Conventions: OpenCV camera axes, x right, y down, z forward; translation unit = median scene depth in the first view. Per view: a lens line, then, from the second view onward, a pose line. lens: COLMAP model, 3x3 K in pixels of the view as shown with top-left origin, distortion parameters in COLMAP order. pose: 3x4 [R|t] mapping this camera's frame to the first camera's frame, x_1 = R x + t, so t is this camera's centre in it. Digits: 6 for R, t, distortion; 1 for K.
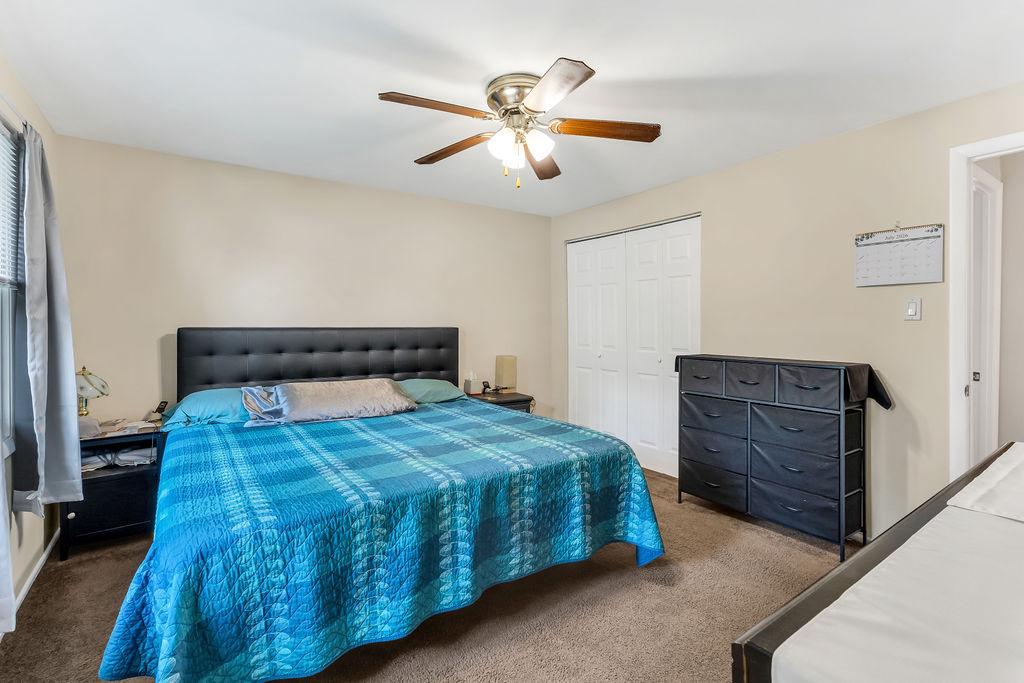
lens RADIAL K [[470.2, 0, 515.6], [0, 470.2, 338.8], [0, 0, 1]] dist [0.002346, 0.000068]
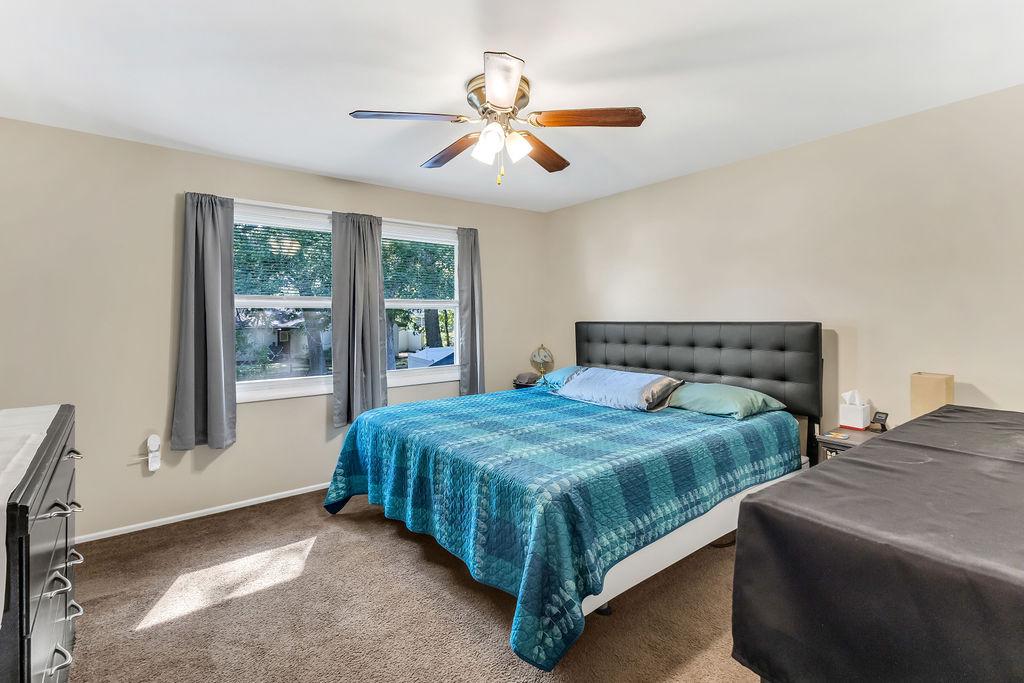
lens RADIAL K [[470.2, 0, 515.6], [0, 470.2, 338.8], [0, 0, 1]] dist [0.002346, 0.000068]
pose [[0.078702, 0.035381, -0.996270, 0.647712], [-0.022319, 0.999182, 0.033722, -0.017033], [0.996648, 0.019582, 0.079427, 0.617044]]
